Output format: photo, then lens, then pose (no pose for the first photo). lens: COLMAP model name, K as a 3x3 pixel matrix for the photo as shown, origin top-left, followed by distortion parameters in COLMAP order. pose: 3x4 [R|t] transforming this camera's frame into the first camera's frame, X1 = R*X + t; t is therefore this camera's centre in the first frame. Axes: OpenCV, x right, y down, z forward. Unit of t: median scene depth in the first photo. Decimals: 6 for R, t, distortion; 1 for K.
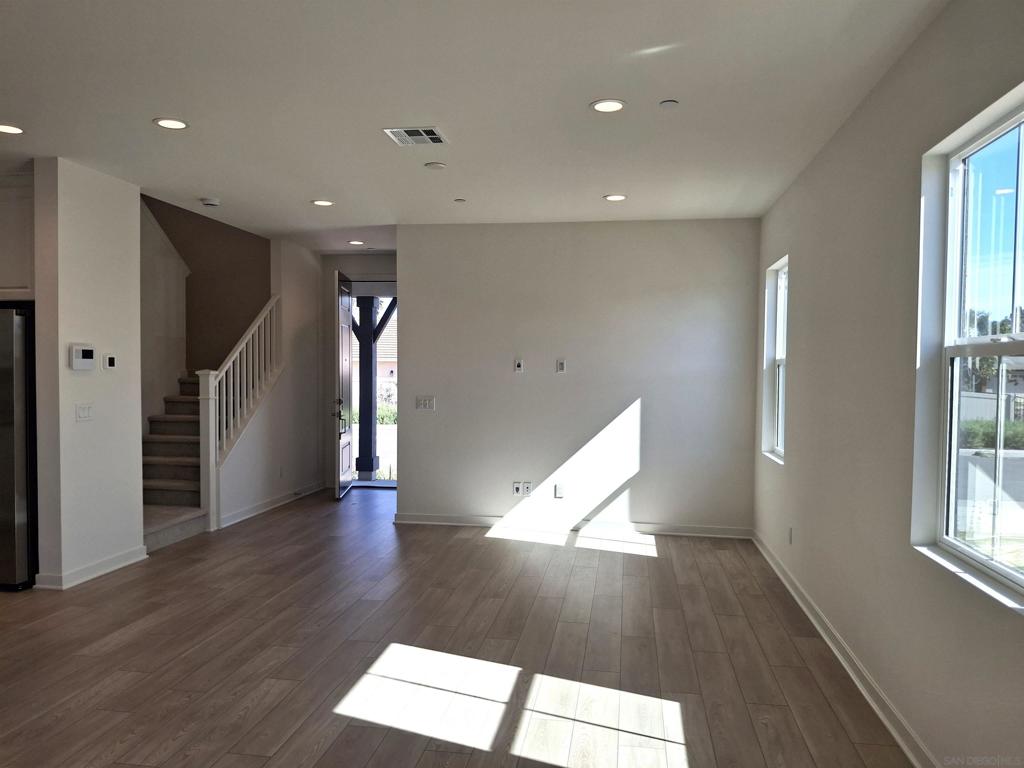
lens RADIAL K [[769.8, 0, 514.8], [0, 769.8, 387.3], [0, 0, 1]] dist [-0.001494, -0.008996]
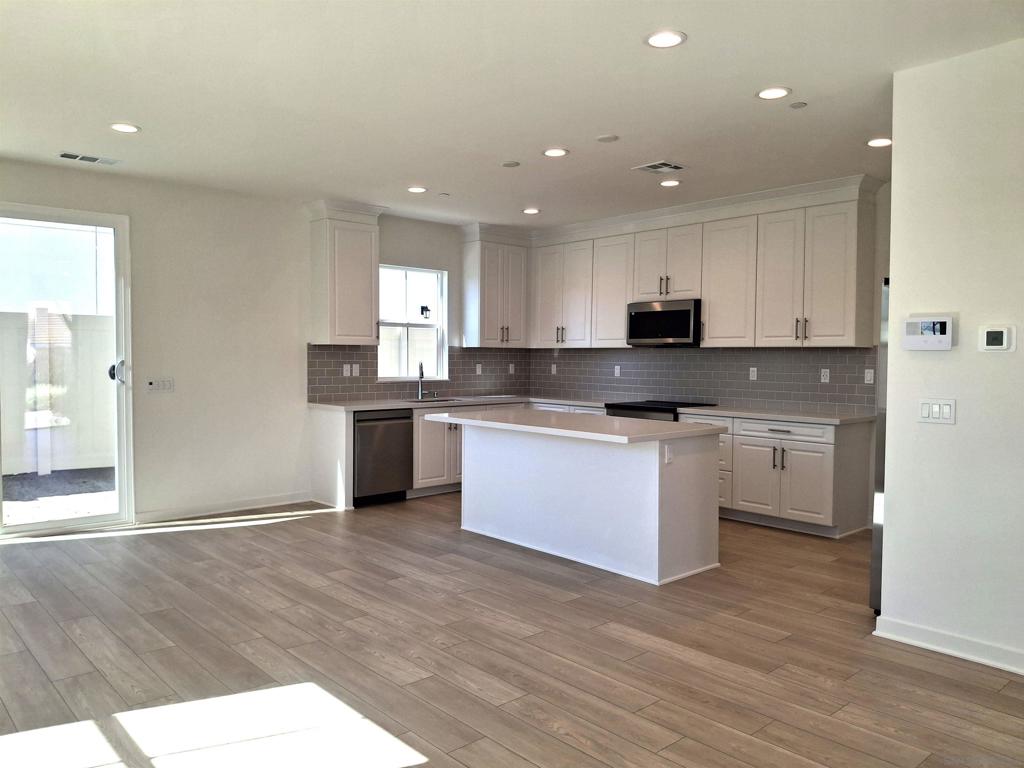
lens RADIAL K [[769.8, 0, 505.3], [0, 769.8, 378.8], [0, 0, 1]] dist [-0.001494, -0.008996]
pose [[-0.633440, 0.014486, -0.773656, 0.259021], [-0.033132, 0.998400, 0.045821, -0.018128], [0.773082, 0.054658, -0.631946, 1.260602]]
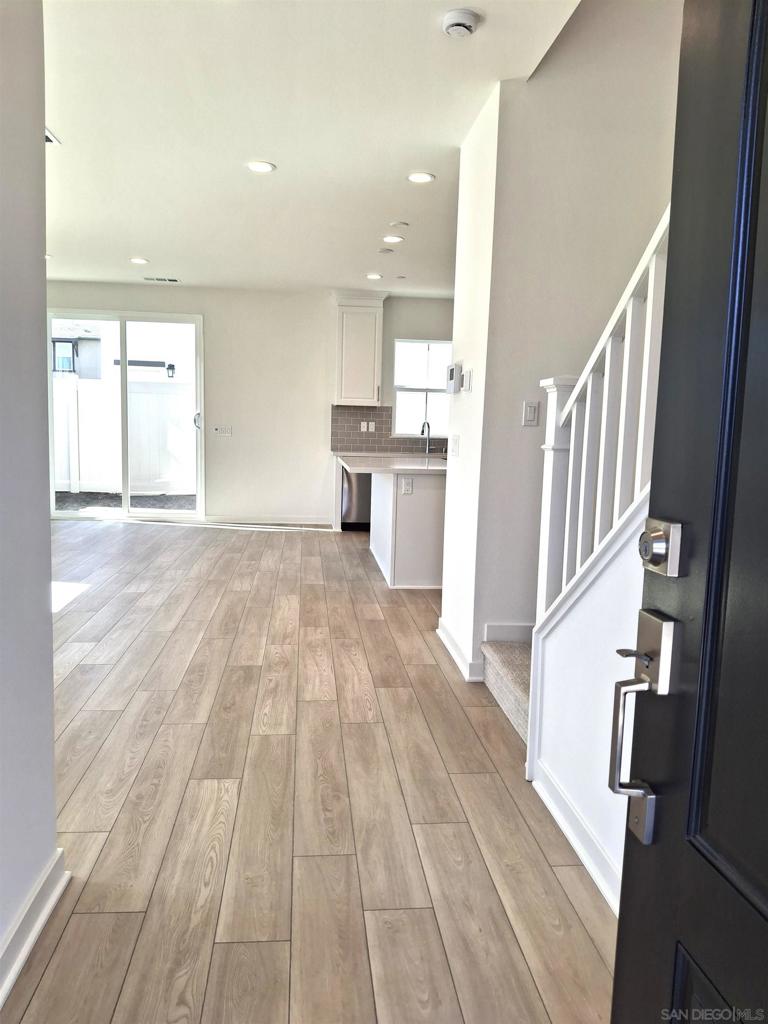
lens RADIAL K [[769.8, 0, 376.5], [0, 769.8, 519.6], [0, 0, 1]] dist [-0.001494, -0.008996]
pose [[-0.970596, -0.007767, -0.240591, -0.308758], [-0.043371, 0.988765, 0.143050, -0.000601], [0.236776, 0.149279, -0.960028, 1.966198]]
